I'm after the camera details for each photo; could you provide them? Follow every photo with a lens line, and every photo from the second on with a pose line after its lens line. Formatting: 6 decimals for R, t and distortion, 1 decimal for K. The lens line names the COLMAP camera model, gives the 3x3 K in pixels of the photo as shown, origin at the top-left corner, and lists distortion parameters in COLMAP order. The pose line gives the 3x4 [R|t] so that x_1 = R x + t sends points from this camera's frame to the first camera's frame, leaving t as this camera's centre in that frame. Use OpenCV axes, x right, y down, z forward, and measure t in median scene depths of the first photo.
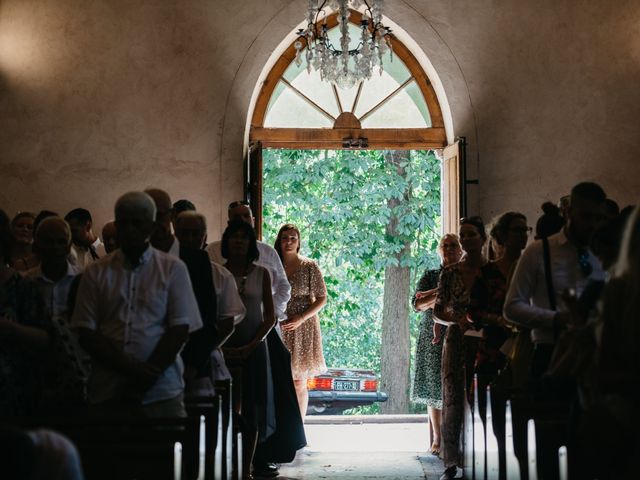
lens RADIAL K [[531.1, 0, 320.0], [0, 531.1, 240.0], [0, 0, 1]] dist [-0.017782, -0.004940]
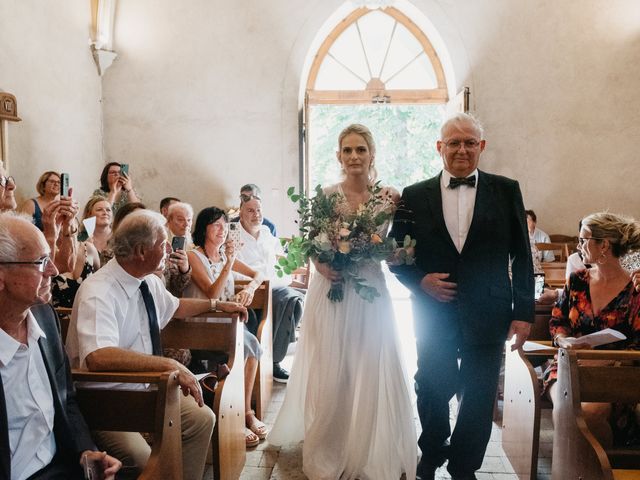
lens RADIAL K [[531.1, 0, 320.0], [0, 531.1, 240.0], [0, 0, 1]] dist [-0.017782, -0.004940]
pose [[0.998533, 0.003439, -0.054038, -0.016237], [0.004778, 0.988493, 0.151194, -0.032641], [0.053936, -0.151230, 0.987026, -0.407778]]
